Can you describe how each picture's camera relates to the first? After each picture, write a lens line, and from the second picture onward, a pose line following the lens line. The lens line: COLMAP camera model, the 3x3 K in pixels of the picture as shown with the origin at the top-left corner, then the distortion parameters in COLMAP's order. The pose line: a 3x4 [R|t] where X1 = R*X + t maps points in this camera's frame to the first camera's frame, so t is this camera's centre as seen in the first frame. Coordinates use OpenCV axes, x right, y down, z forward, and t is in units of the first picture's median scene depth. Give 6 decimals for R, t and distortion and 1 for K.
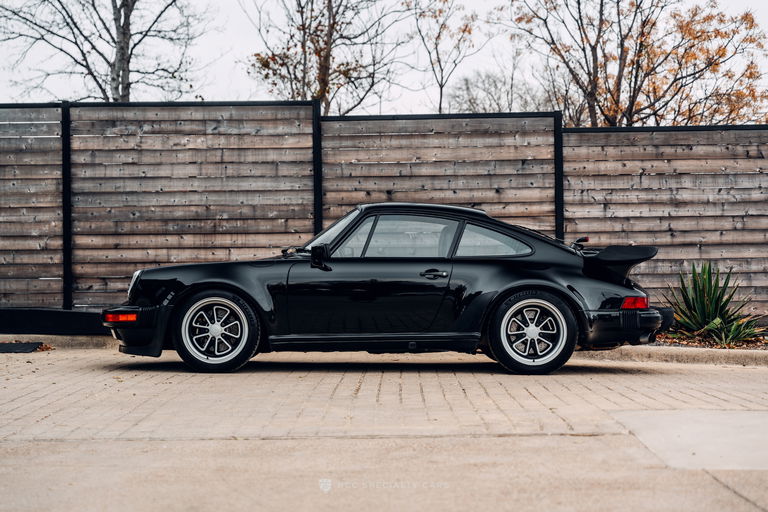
lens RADIAL K [[1607.8, 0, 367.1], [0, 1607.8, 258.2], [0, 0, 1]] dist [0.071267, 0.000000]
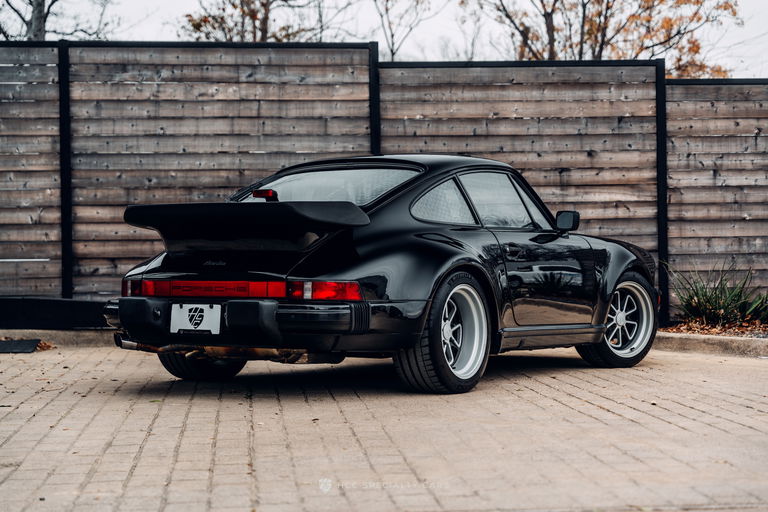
lens RADIAL K [[1607.8, 0, 399.7], [0, 1607.8, 274.6], [0, 0, 1]] dist [0.071267, 0.000000]
pose [[0.993948, -0.002856, 0.109813, -0.108782], [0.000787, 0.999821, 0.018877, 0.004904], [-0.109847, -0.018677, 0.993773, 0.179300]]
